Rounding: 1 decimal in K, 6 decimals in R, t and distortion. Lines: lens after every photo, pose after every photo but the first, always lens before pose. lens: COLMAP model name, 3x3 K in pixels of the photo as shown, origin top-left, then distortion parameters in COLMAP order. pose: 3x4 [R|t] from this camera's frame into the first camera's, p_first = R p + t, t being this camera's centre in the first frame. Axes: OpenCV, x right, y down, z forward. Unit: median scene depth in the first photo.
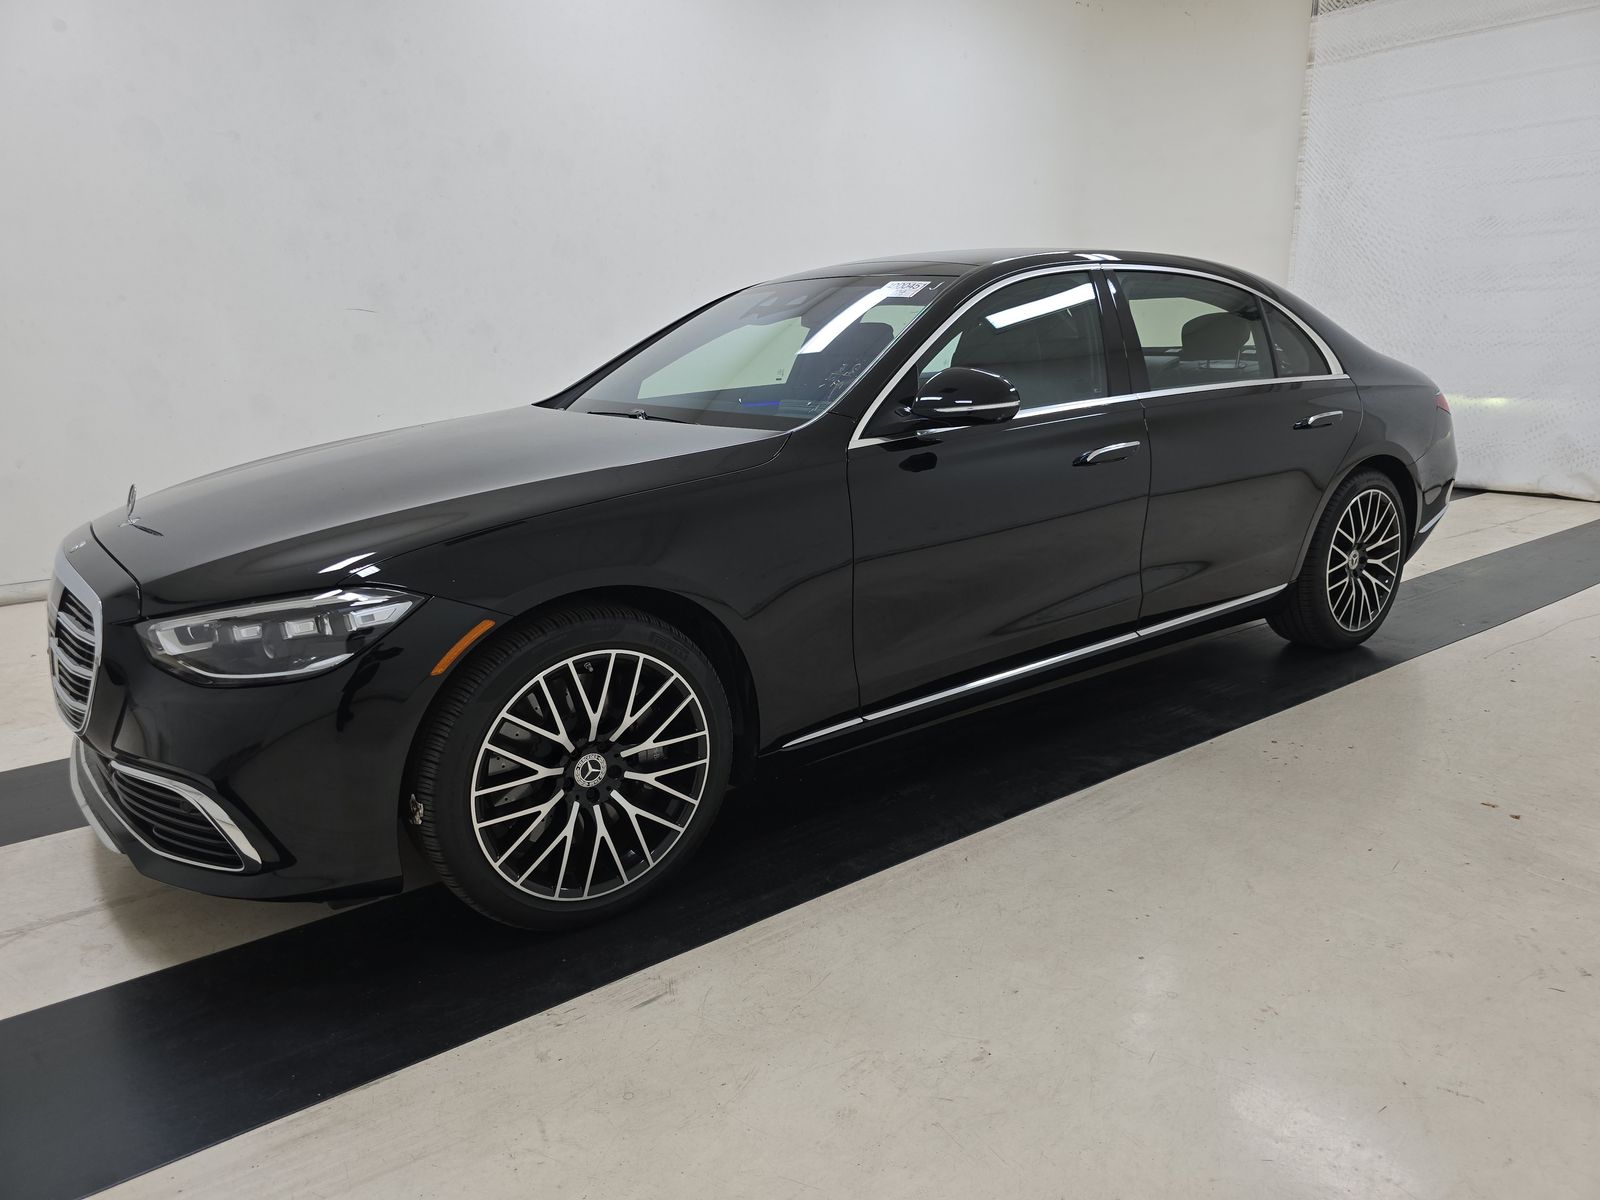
lens RADIAL K [[1083.0, 0, 812.0], [0, 1083.0, 604.3], [0, 0, 1]] dist [0.047786, -0.042482]
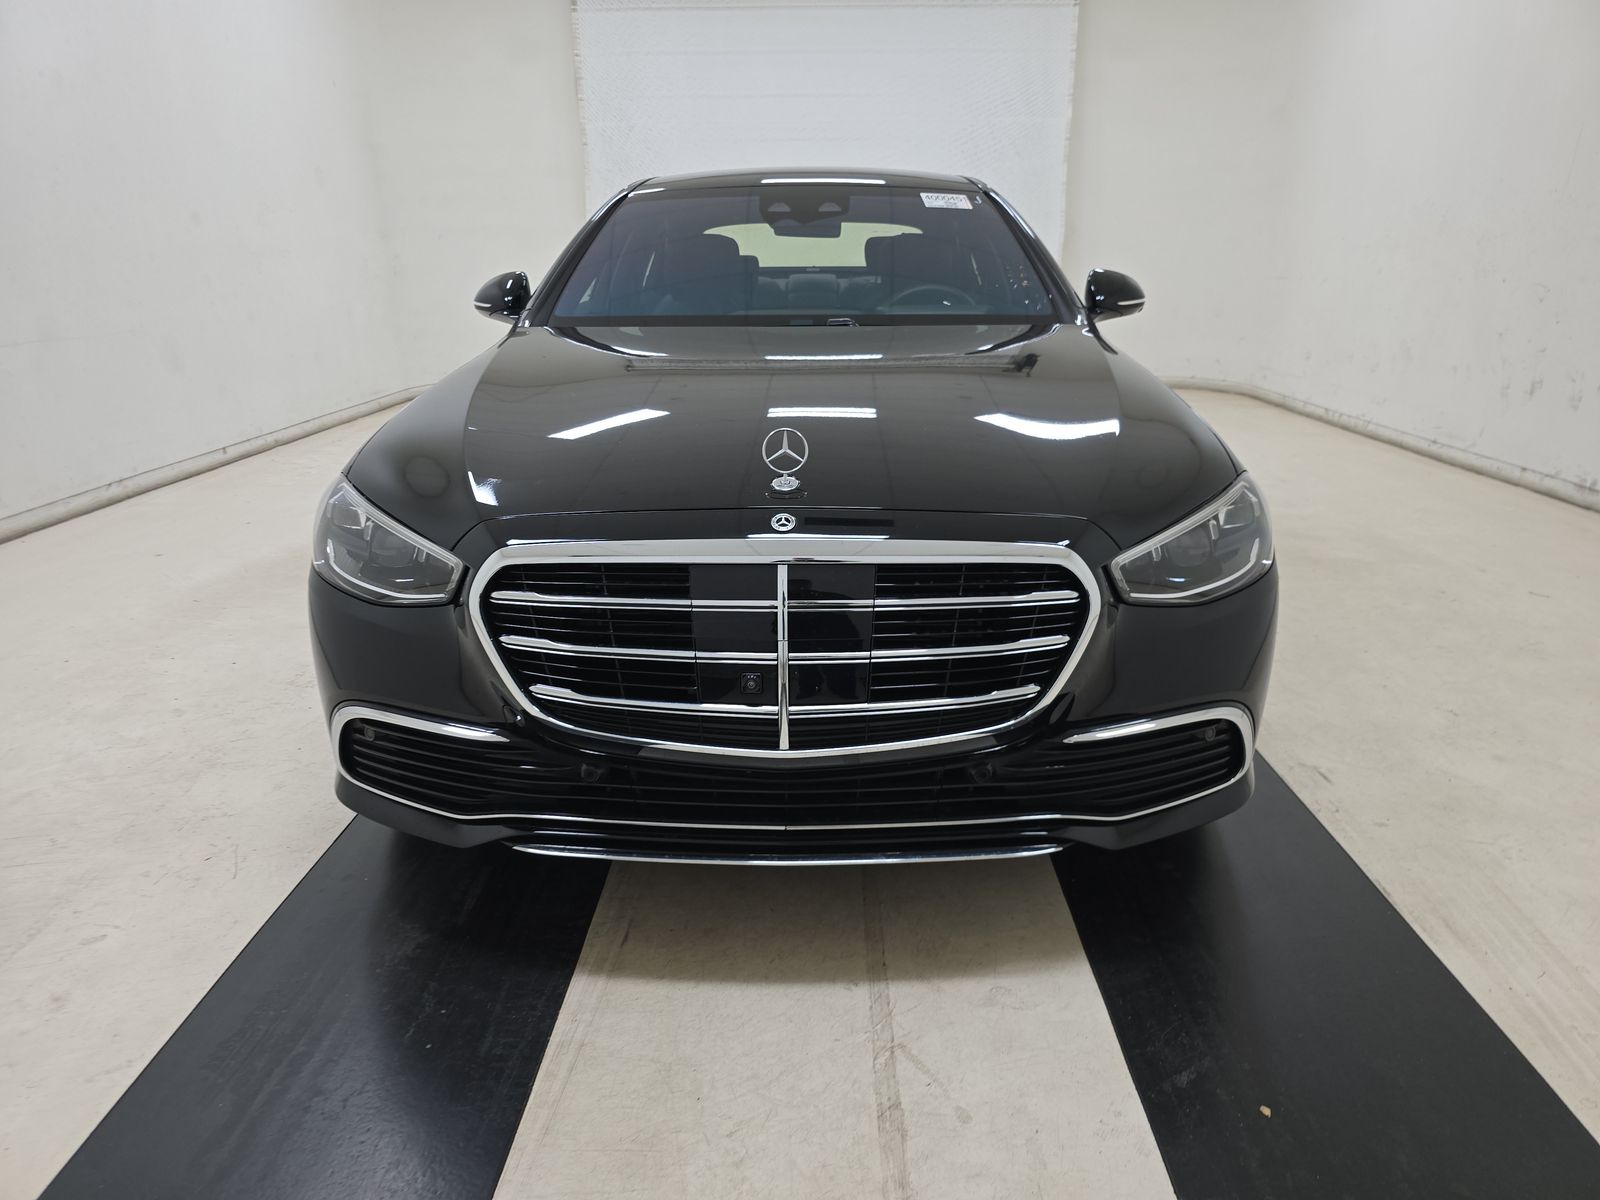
lens RADIAL K [[1083.0, 0, 812.0], [0, 1083.0, 604.3], [0, 0, 1]] dist [0.047786, -0.042482]
pose [[0.613349, -0.230487, 0.755433, -1.227681], [0.190124, 0.971433, 0.142025, -0.100599], [-0.766587, 0.056515, 0.639648, 0.557147]]
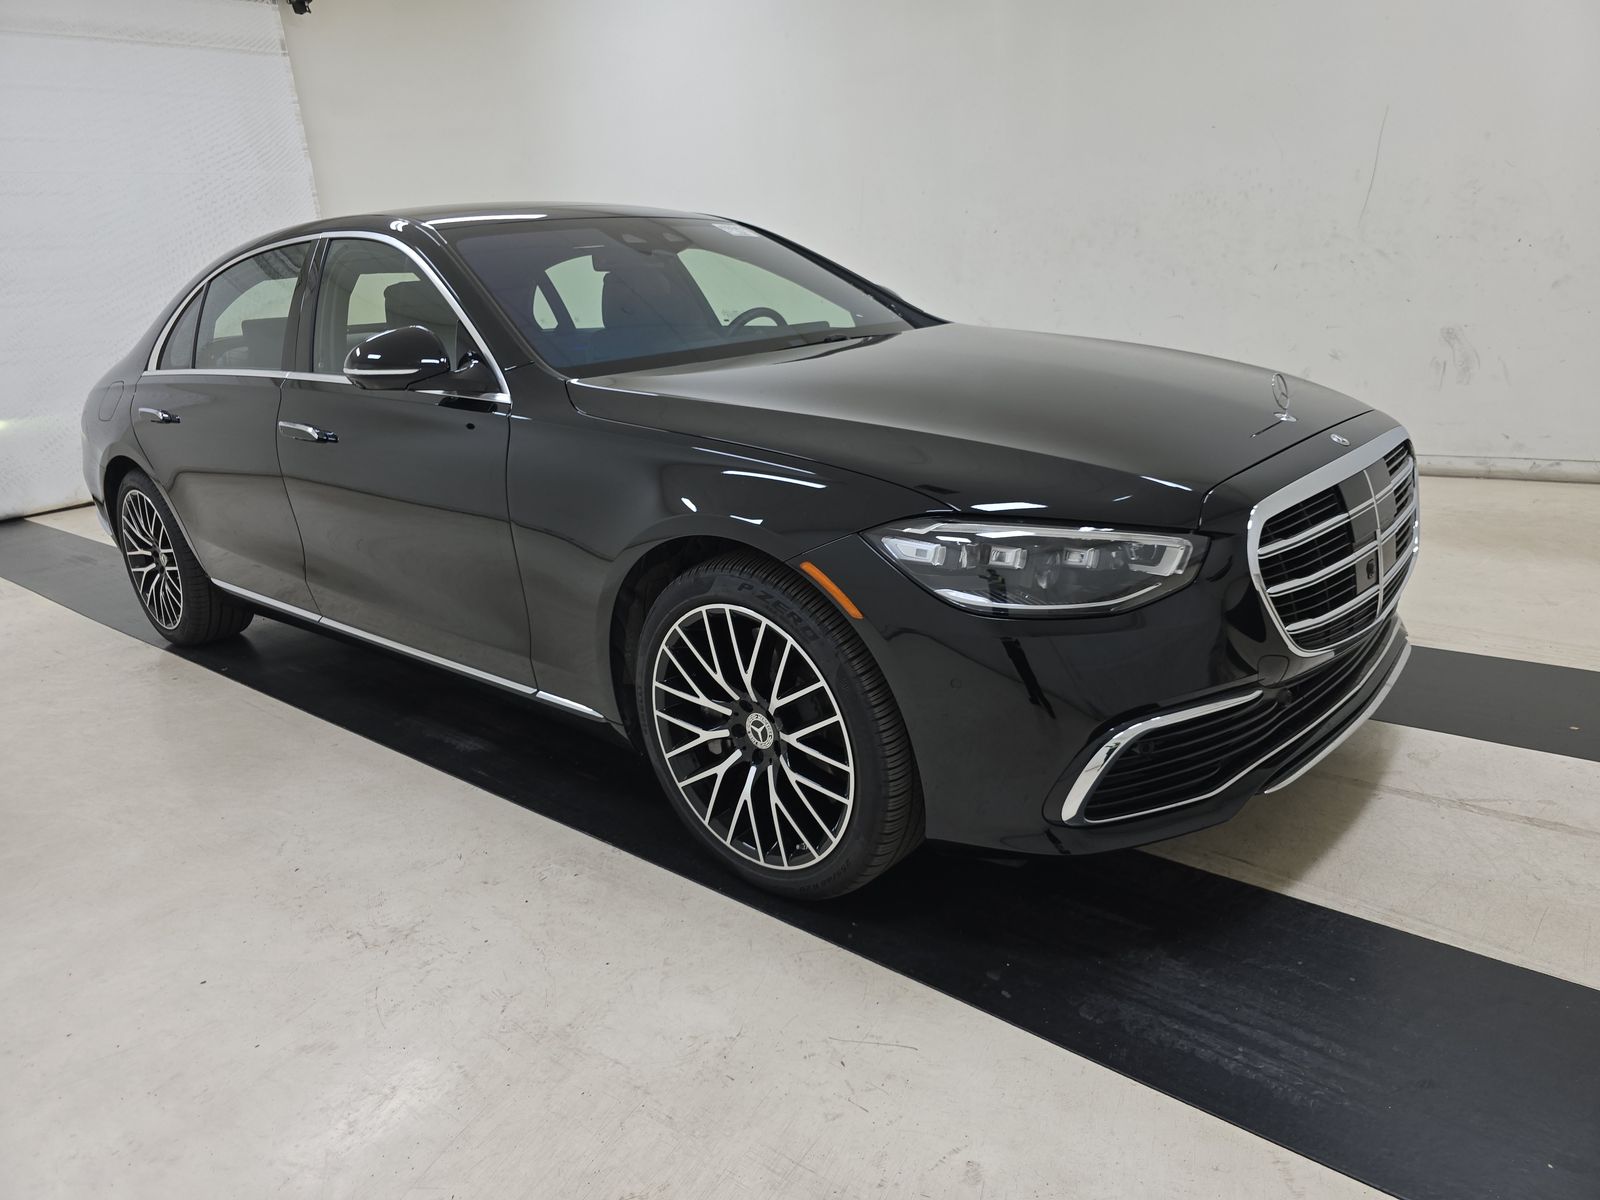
lens RADIAL K [[1083.0, 0, 812.0], [0, 1083.0, 604.3], [0, 0, 1]] dist [0.047786, -0.042482]
pose [[-0.208387, -0.249615, 0.945657, -1.480705], [0.316132, 0.897792, 0.306644, -0.348468], [-0.925546, 0.362854, -0.108177, 1.576688]]
